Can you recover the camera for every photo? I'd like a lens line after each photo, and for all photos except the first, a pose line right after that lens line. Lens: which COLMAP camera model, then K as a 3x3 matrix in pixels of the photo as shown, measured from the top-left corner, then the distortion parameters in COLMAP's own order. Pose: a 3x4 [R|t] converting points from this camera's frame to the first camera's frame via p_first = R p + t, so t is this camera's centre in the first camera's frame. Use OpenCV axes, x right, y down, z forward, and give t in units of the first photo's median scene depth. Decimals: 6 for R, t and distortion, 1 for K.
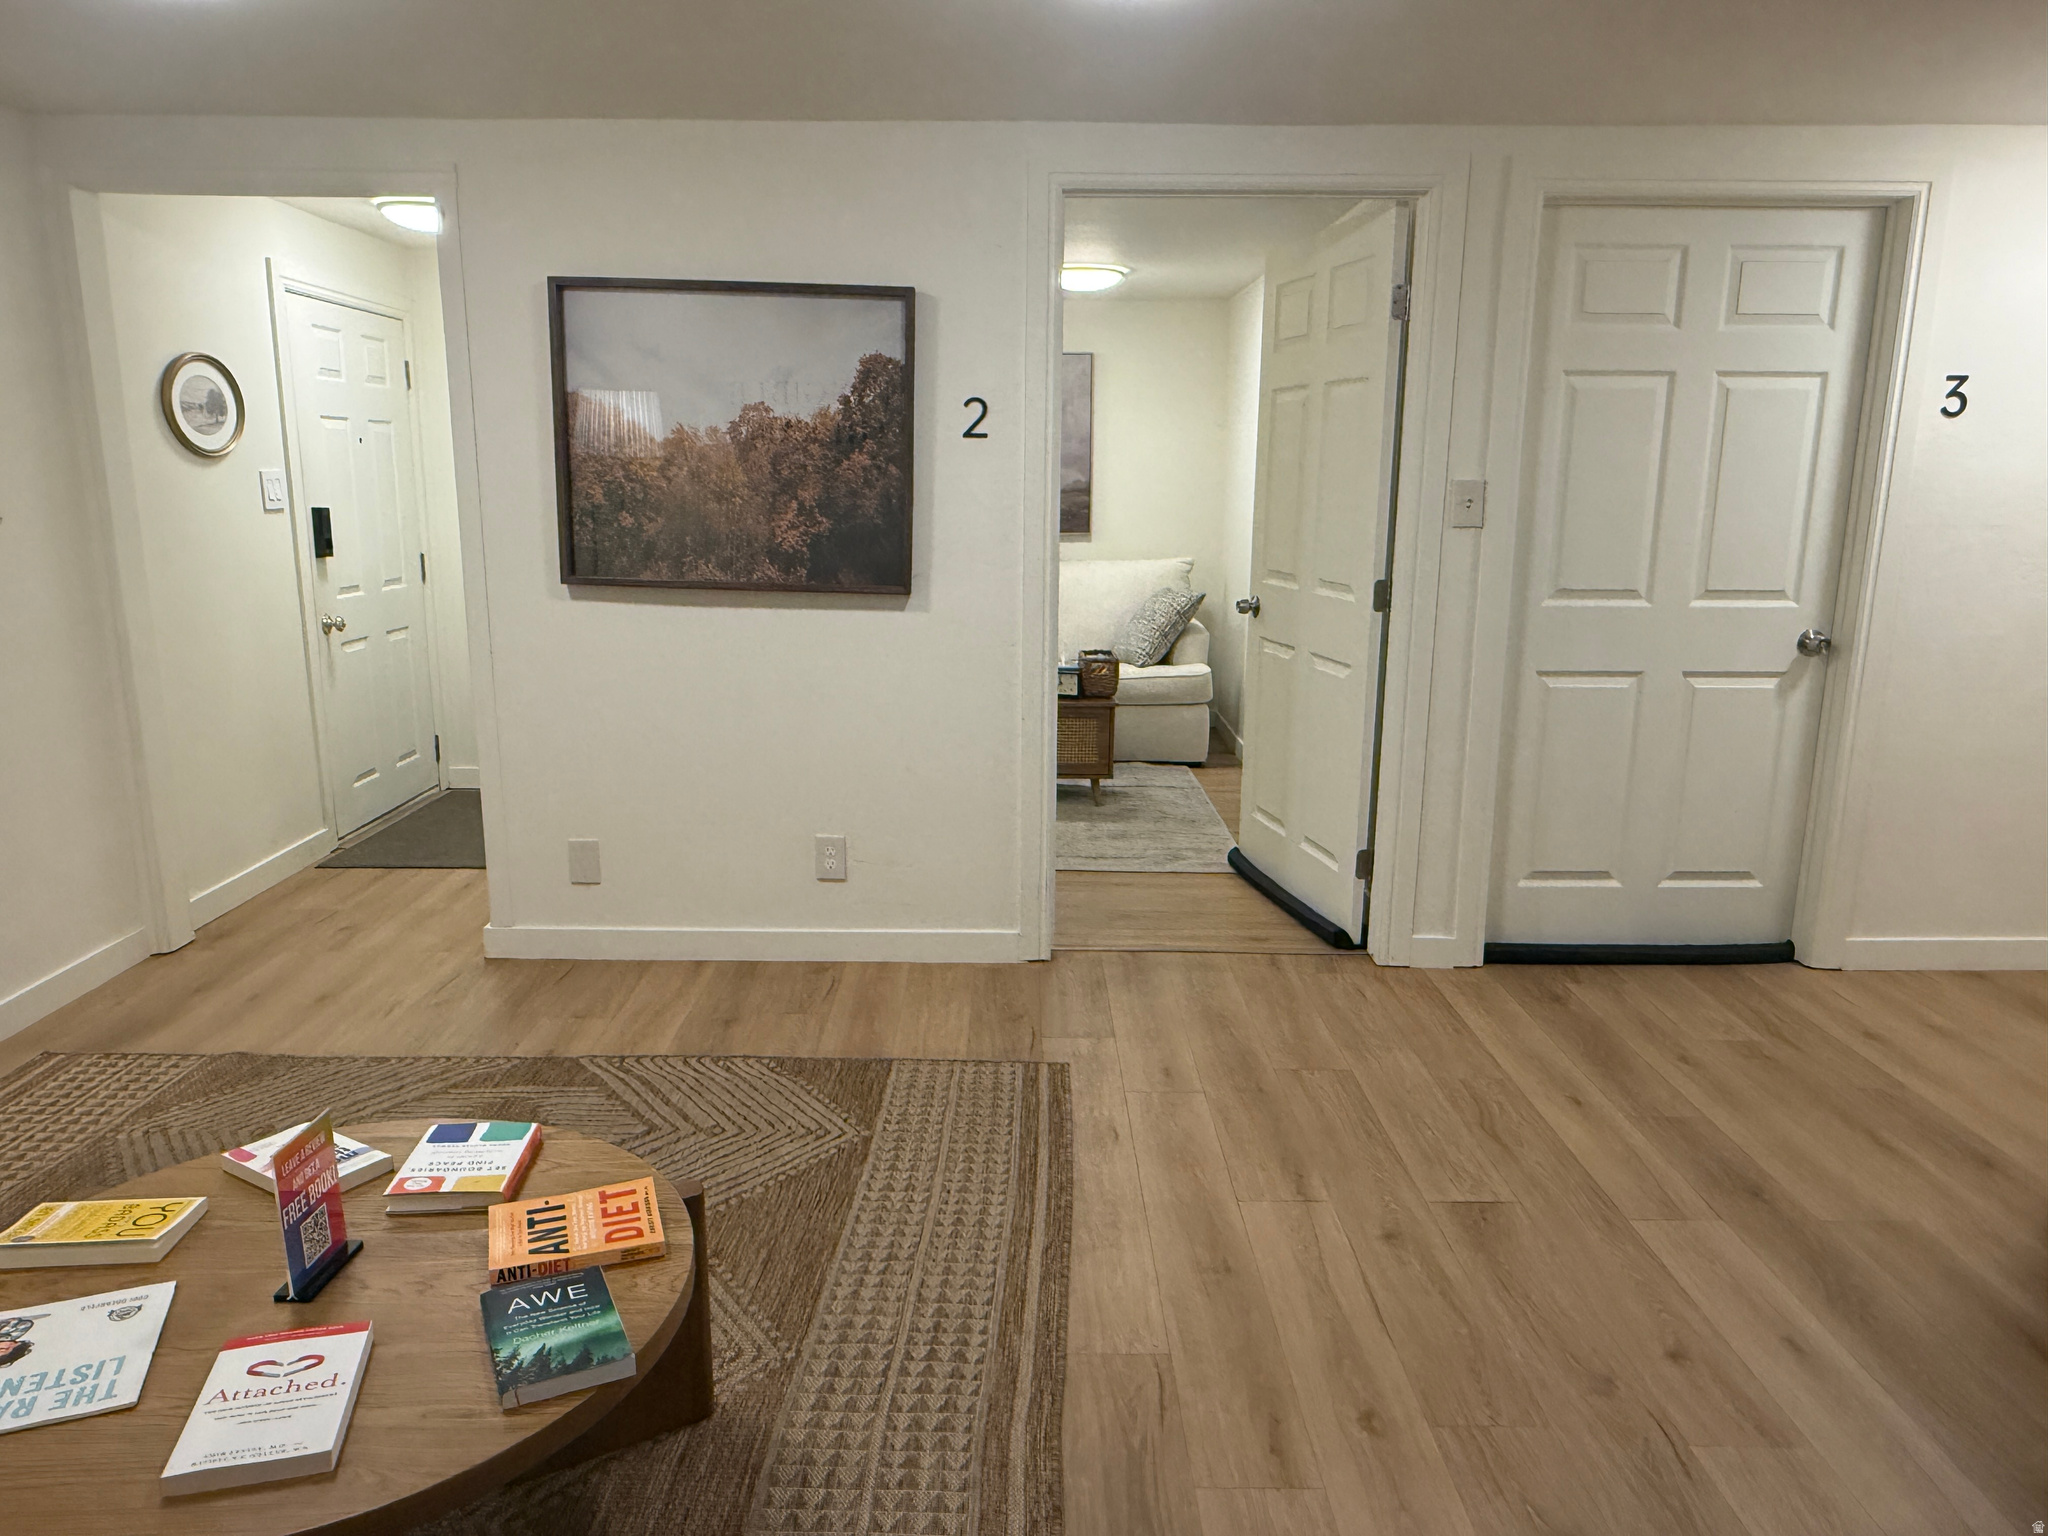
lens RADIAL K [[1399.5, 0, 1012.0], [0, 1399.5, 791.4], [0, 0, 1]] dist [0.001866, -0.000855]
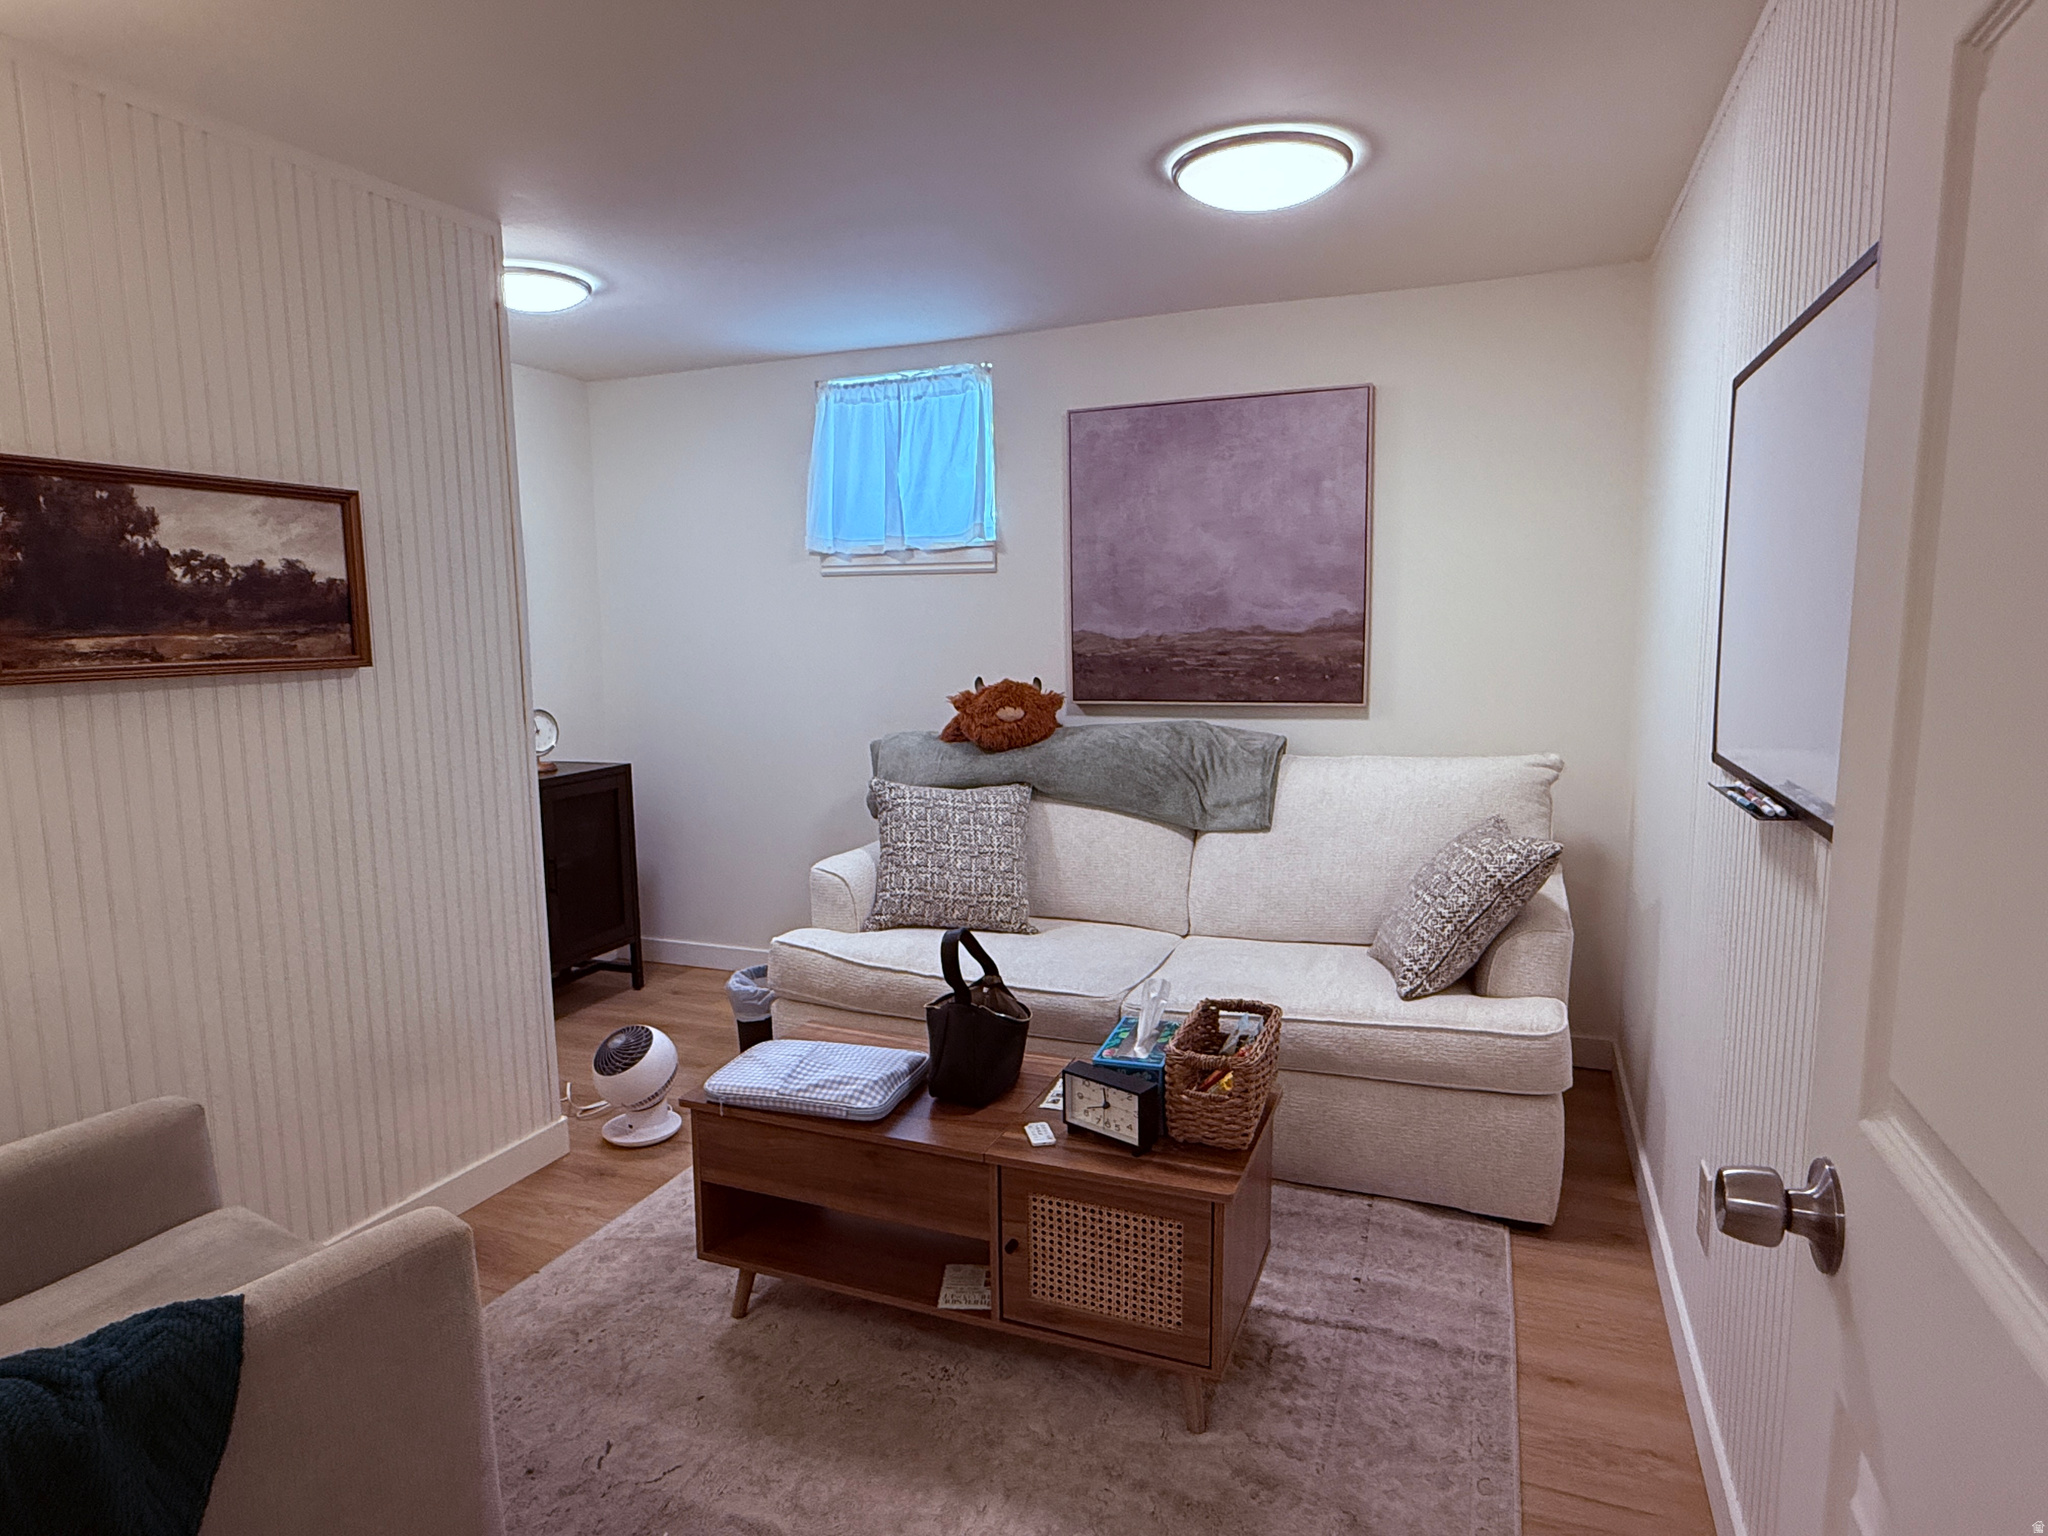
lens RADIAL K [[1186.8, 0, 1022.9], [0, 1186.8, 766.1], [0, 0, 1]] dist [0.006352, -0.001442]
pose [[0.928953, 0.035540, -0.368488, 0.171589], [-0.069581, 0.994403, -0.079504, -0.184789], [0.363600, 0.099495, 0.926226, 0.842918]]
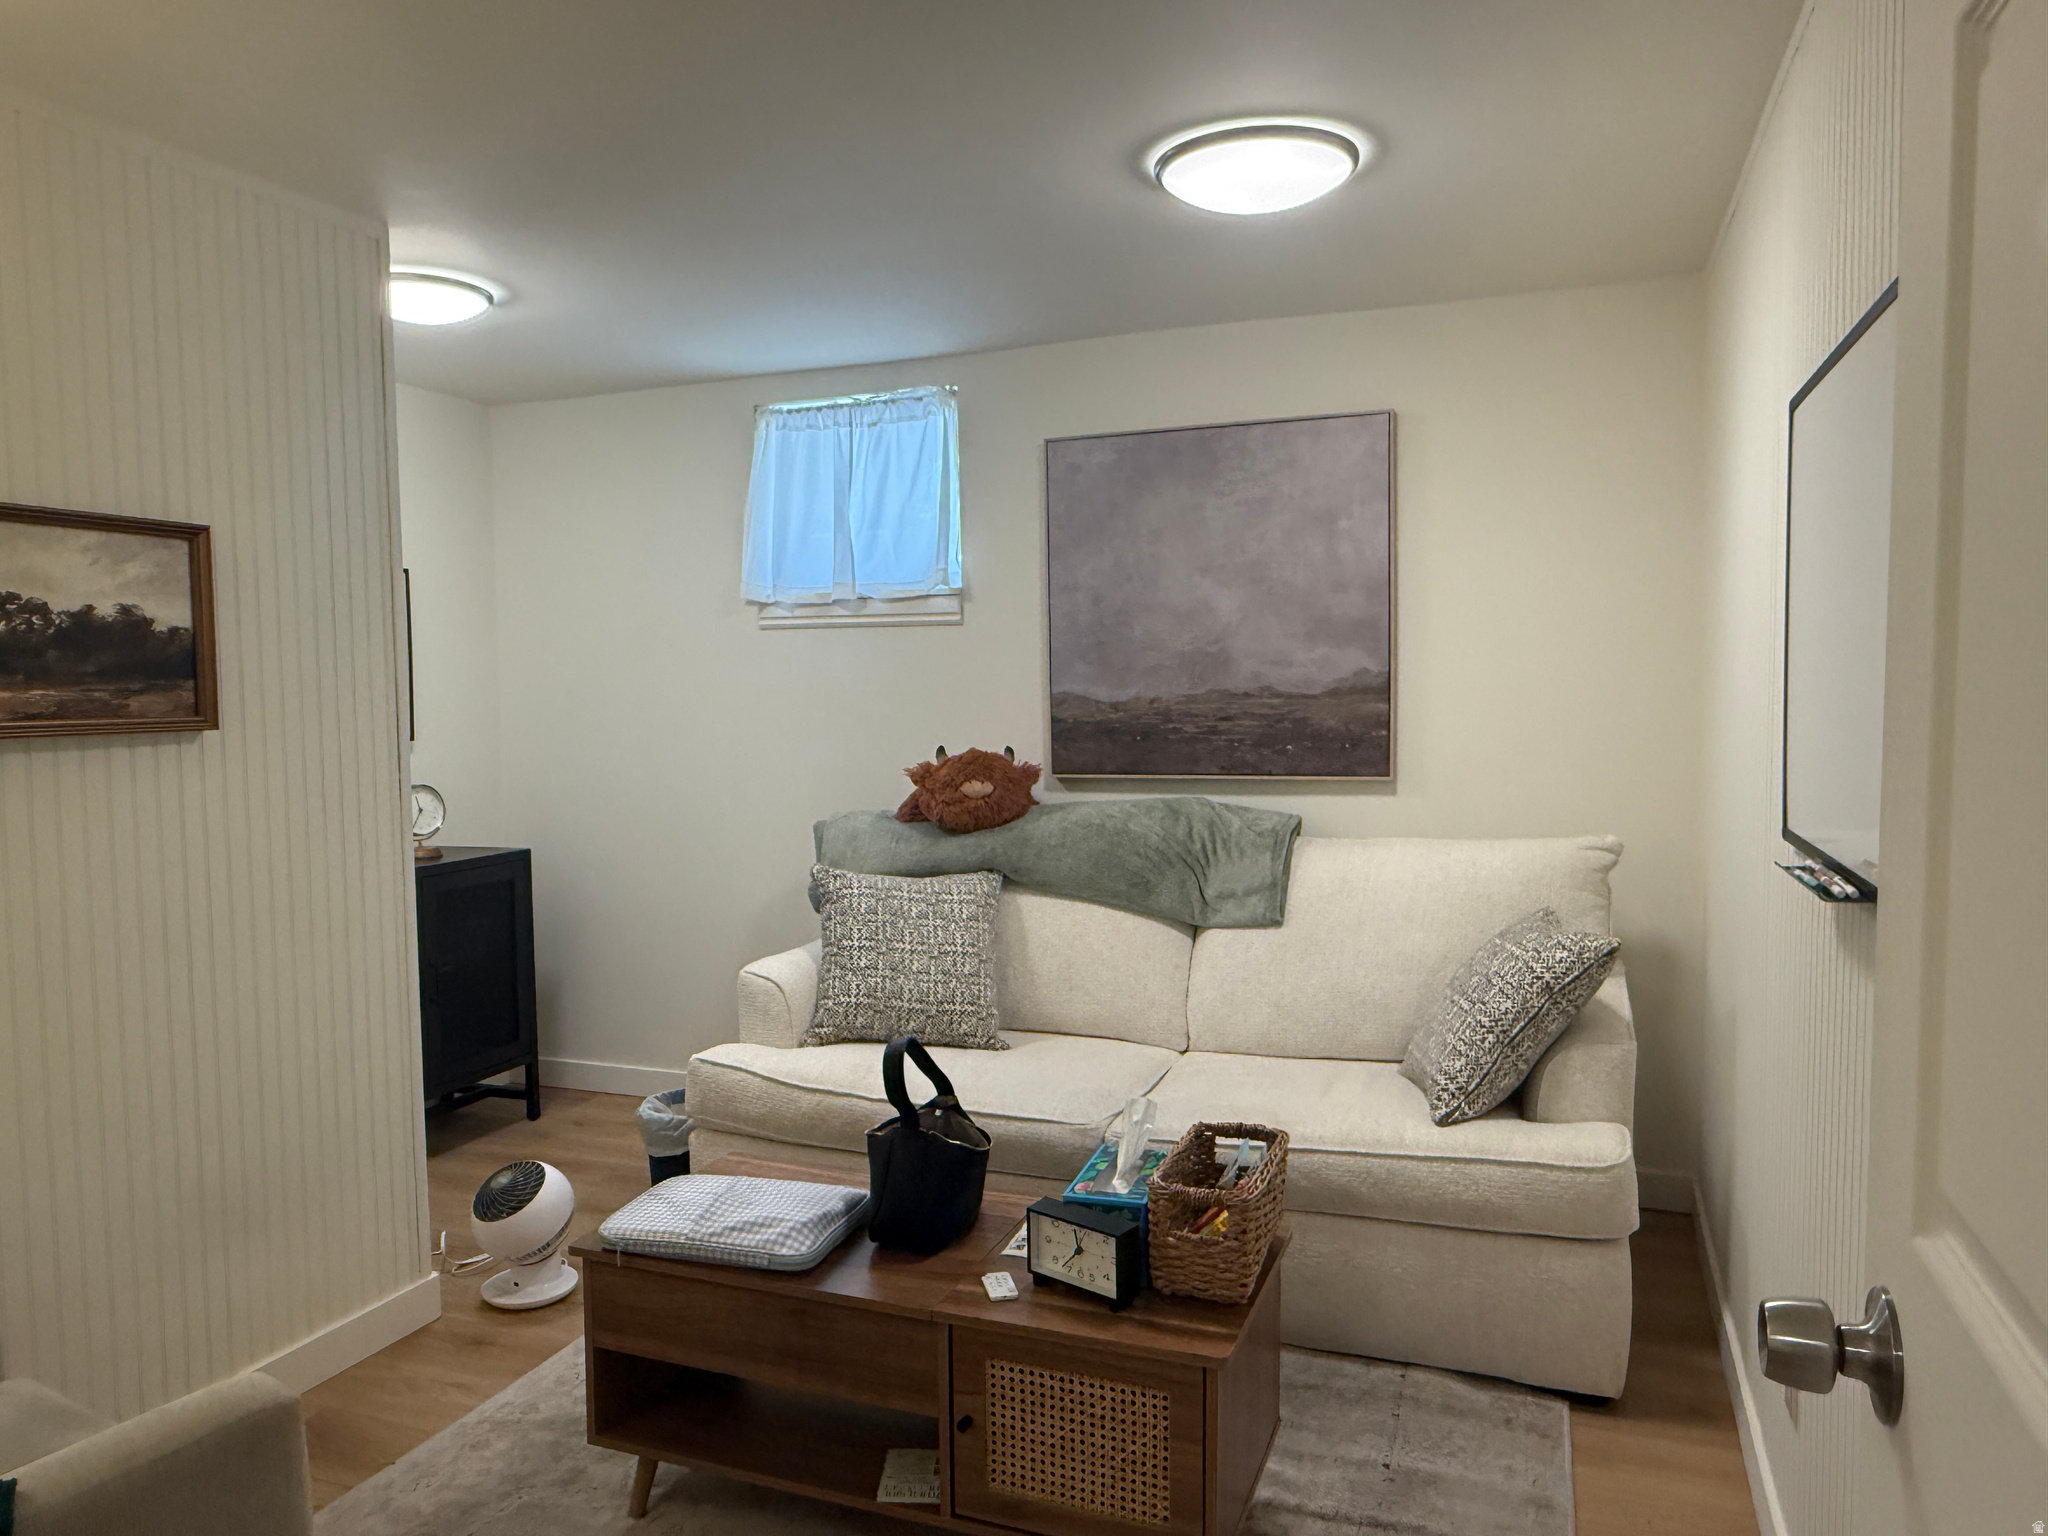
lens RADIAL K [[1399.5, 0, 1026.4], [0, 1399.5, 767.9], [0, 0, 1]] dist [0.001866, -0.000855]
pose [[0.933626, 0.012054, -0.358047, 0.181030], [-0.068064, 0.987198, -0.144246, -0.180938], [0.351725, 0.159042, 0.922494, 0.844512]]
